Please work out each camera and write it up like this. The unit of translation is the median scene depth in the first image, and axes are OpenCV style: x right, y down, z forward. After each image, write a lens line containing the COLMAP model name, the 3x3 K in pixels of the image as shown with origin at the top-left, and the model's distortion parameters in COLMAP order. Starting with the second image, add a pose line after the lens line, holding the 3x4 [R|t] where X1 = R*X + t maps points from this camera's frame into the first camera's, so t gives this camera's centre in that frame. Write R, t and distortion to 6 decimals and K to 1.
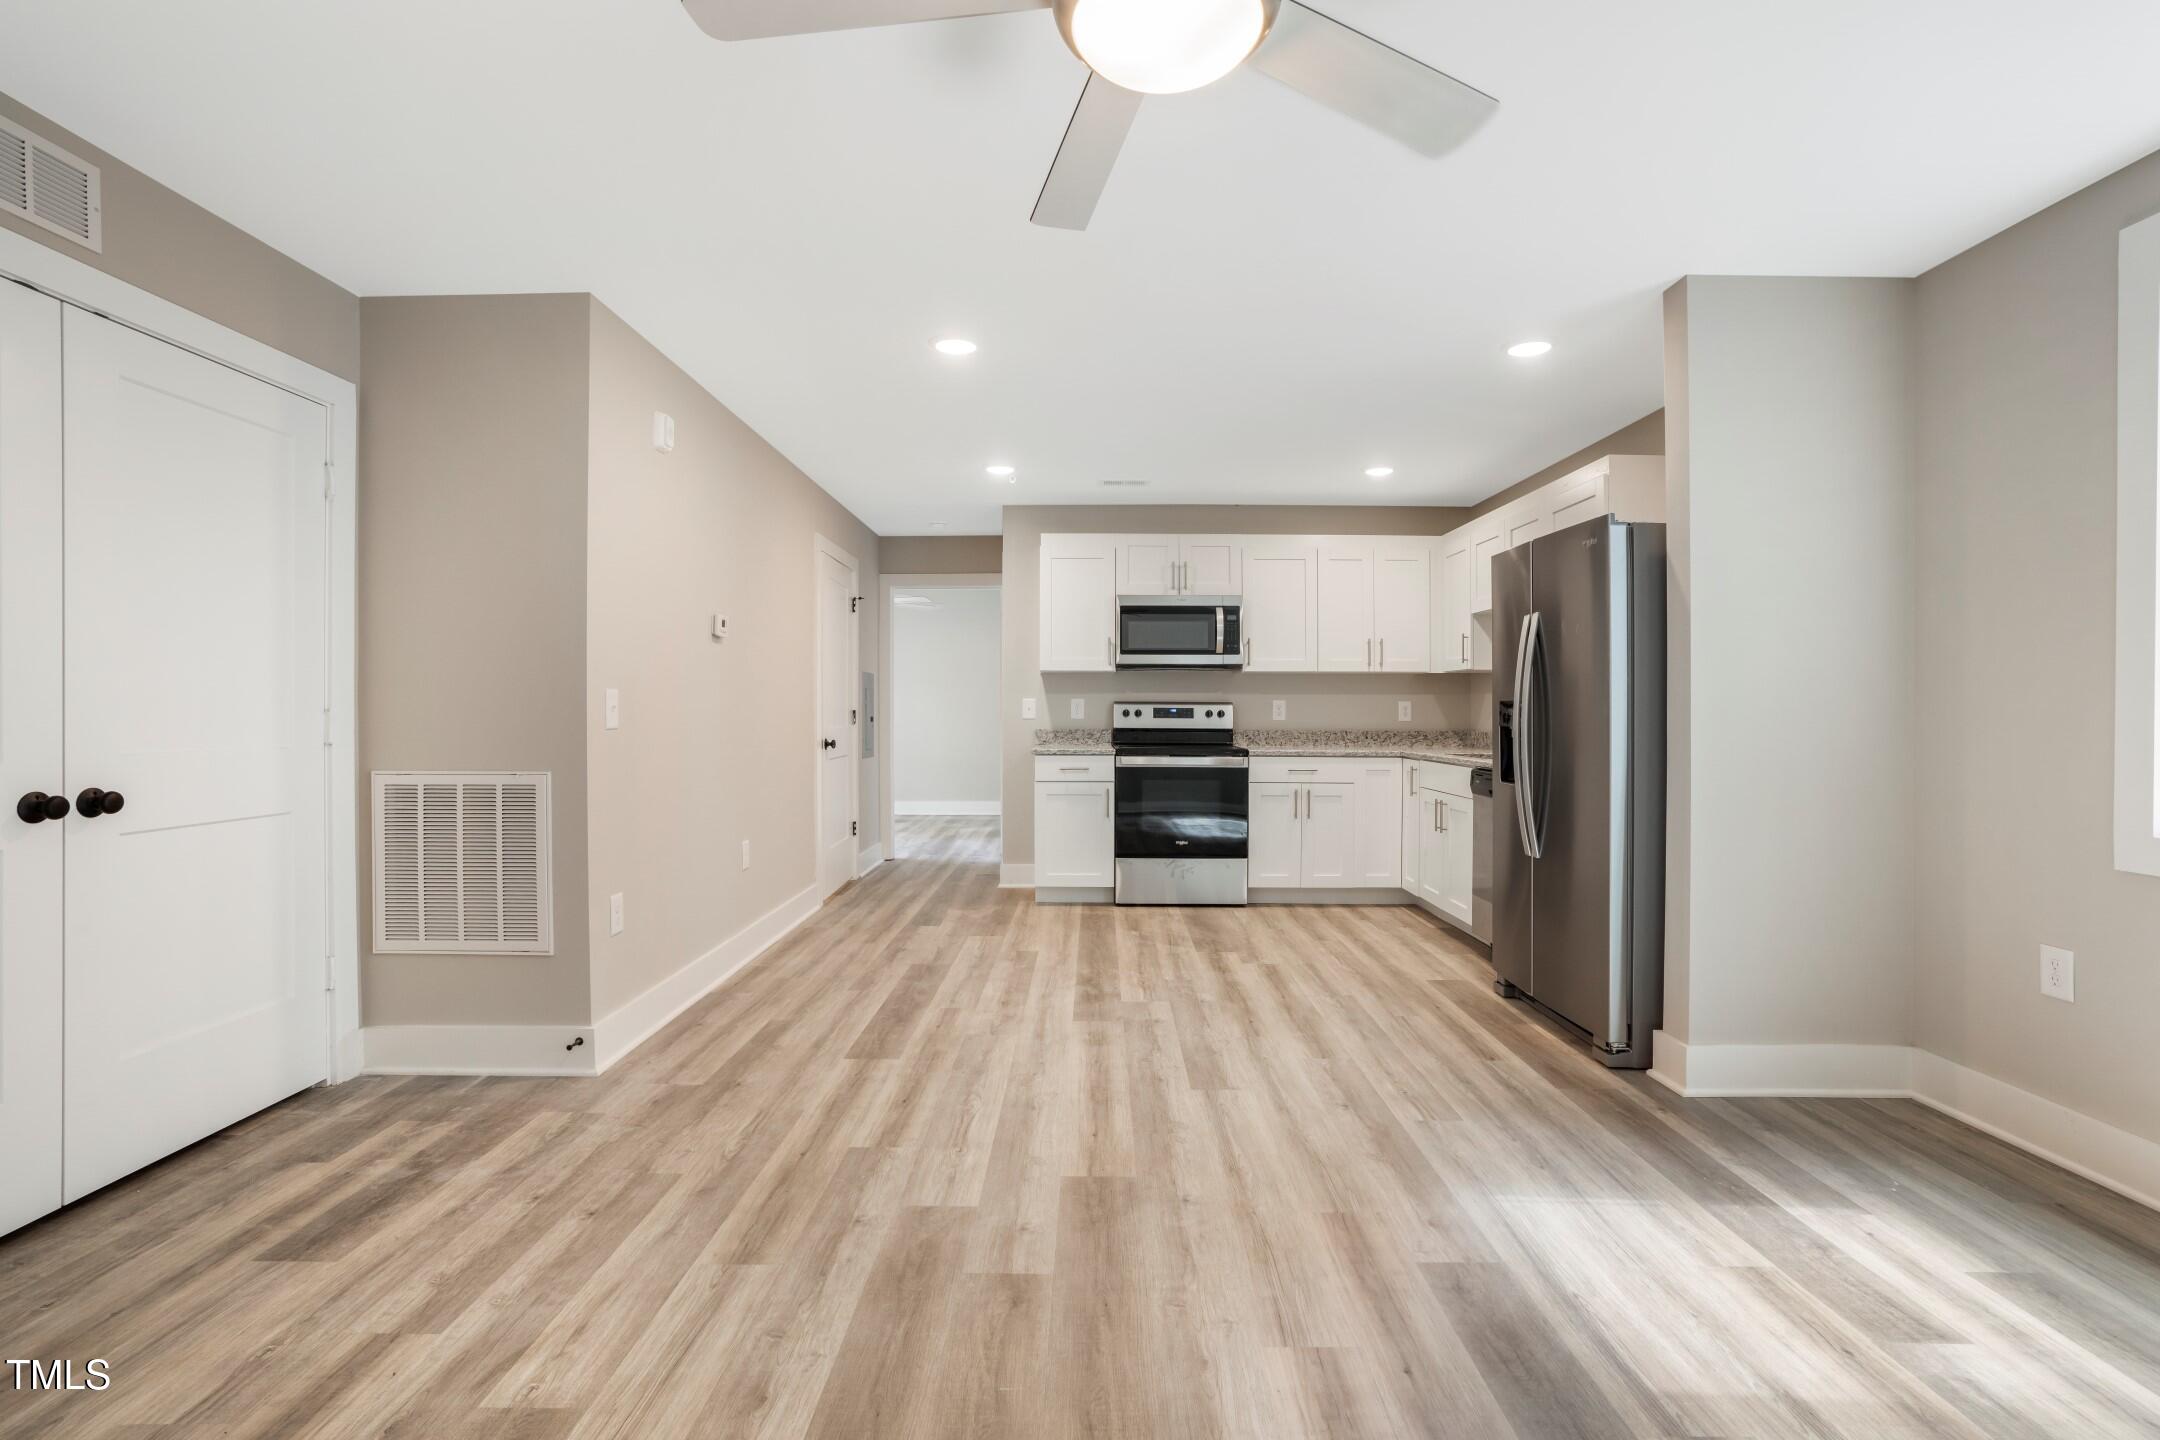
lens RADIAL K [[1001.8, 0, 1067.6], [0, 1001.8, 715.3], [0, 0, 1]] dist [-0.061166, 0.029568]
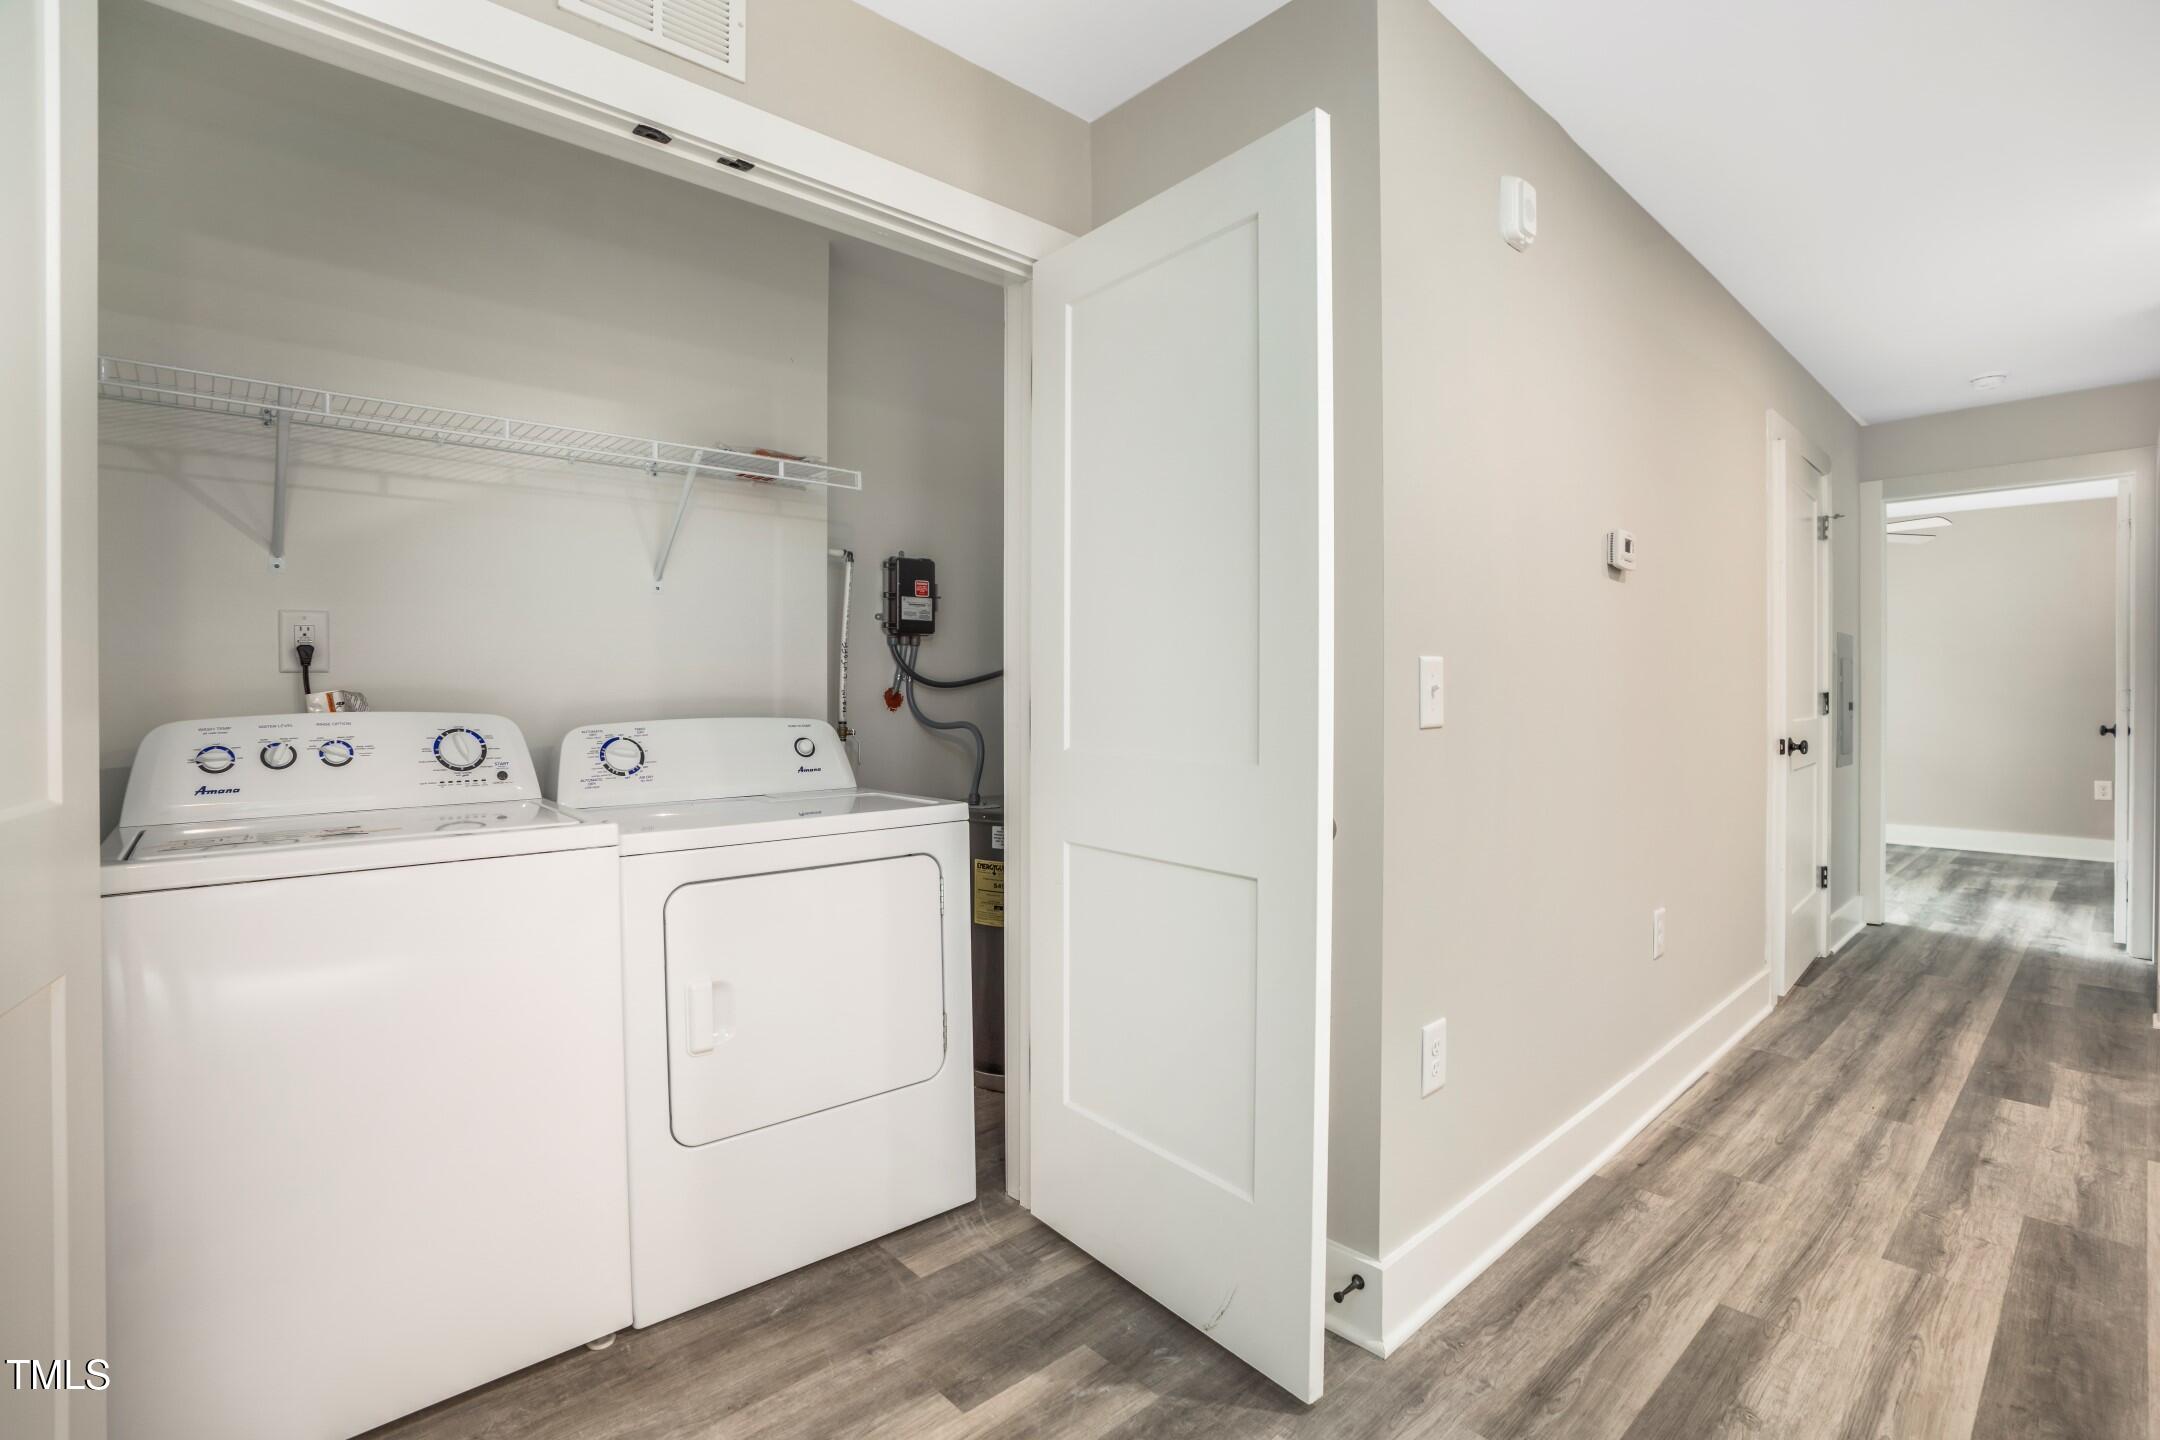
lens RADIAL K [[991.1, 0, 1069.3], [0, 991.1, 697.5], [0, 0, 1]] dist [-0.059384, 0.013524]
pose [[0.679354, 0.004921, -0.733795, -0.172558], [-0.003471, 0.999988, 0.003494, -0.004356], [0.733803, 0.000173, 0.679362, 0.427694]]
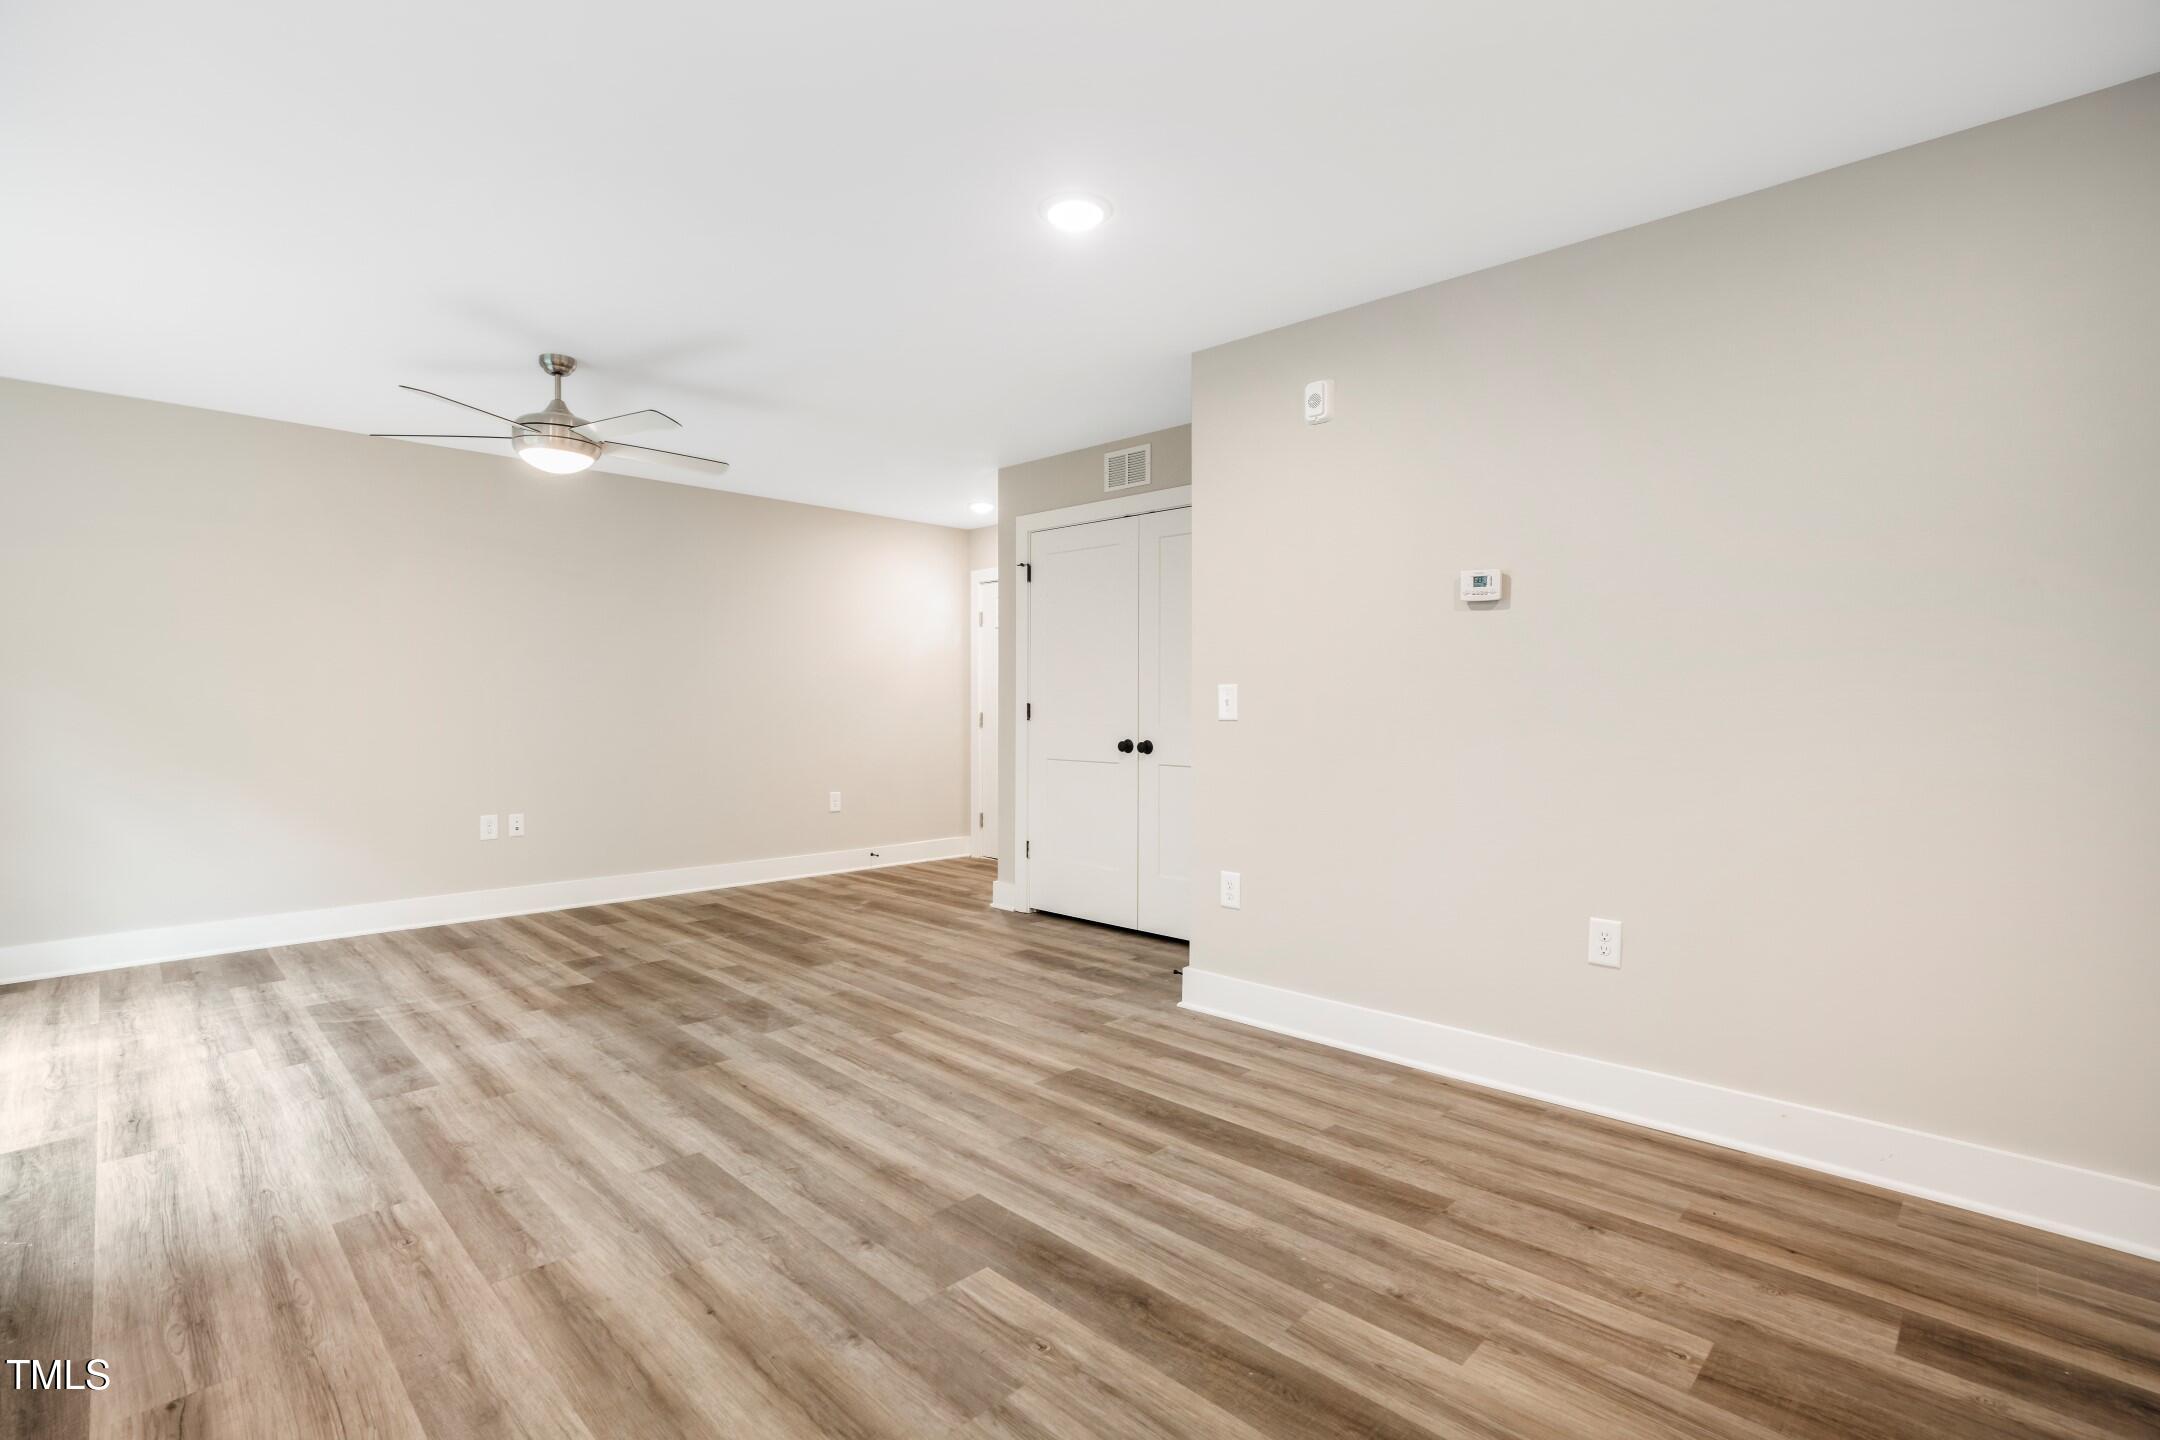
lens RADIAL K [[998.4, 0, 1085.6], [0, 998.4, 720.0], [0, 0, 1]] dist [-0.063615, 0.023077]
pose [[-0.680771, 0.008437, -0.732448, 0.417002], [-0.007486, 0.999801, 0.018475, -0.006452], [0.732458, 0.018060, -0.680572, 1.478827]]
